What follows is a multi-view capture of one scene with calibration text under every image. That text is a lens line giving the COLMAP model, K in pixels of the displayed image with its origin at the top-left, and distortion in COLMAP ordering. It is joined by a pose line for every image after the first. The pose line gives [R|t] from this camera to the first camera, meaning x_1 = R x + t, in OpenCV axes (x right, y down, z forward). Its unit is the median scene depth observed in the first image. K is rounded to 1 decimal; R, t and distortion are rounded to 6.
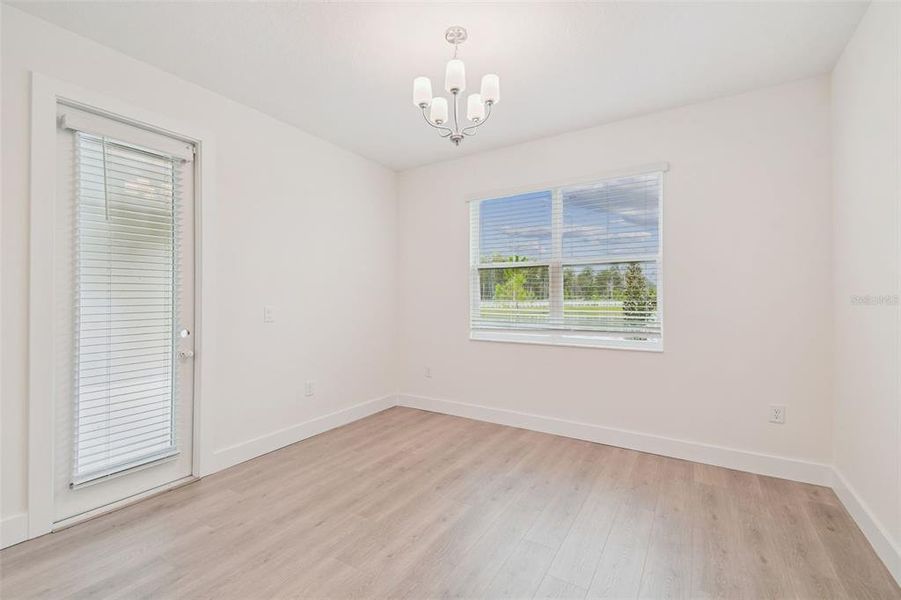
lens RADIAL K [[394.2, 0, 450.0], [0, 394.2, 289.9], [0, 0, 1]] dist [0.020618, -0.000304]
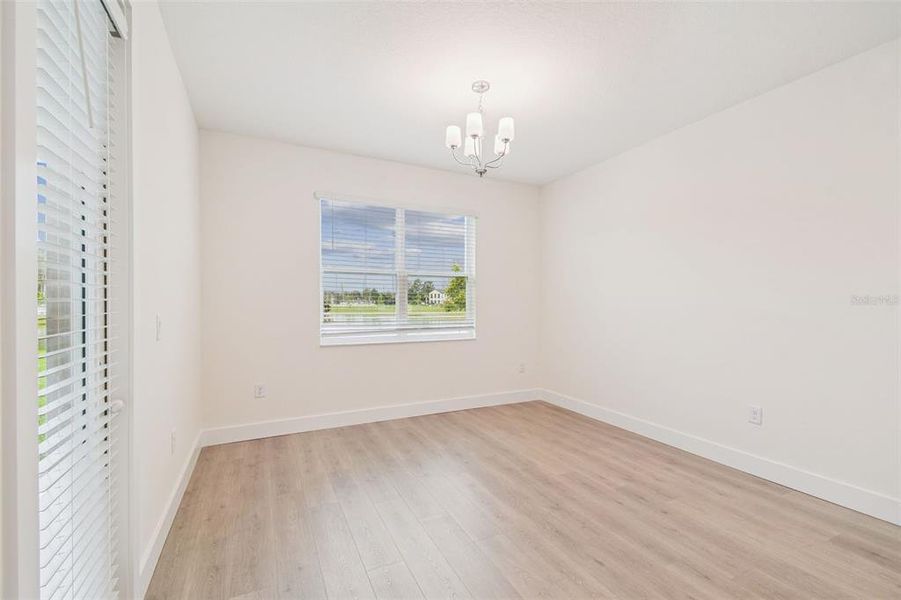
lens RADIAL K [[394.7, 0, 449.0], [0, 394.7, 299.3], [0, 0, 1]] dist [0.045200, -0.021006]
pose [[0.525243, 0.010347, 0.850890, -0.695796], [-0.017044, 0.999853, -0.001637, 0.011038], [-0.850782, -0.013643, 0.525342, 0.278473]]
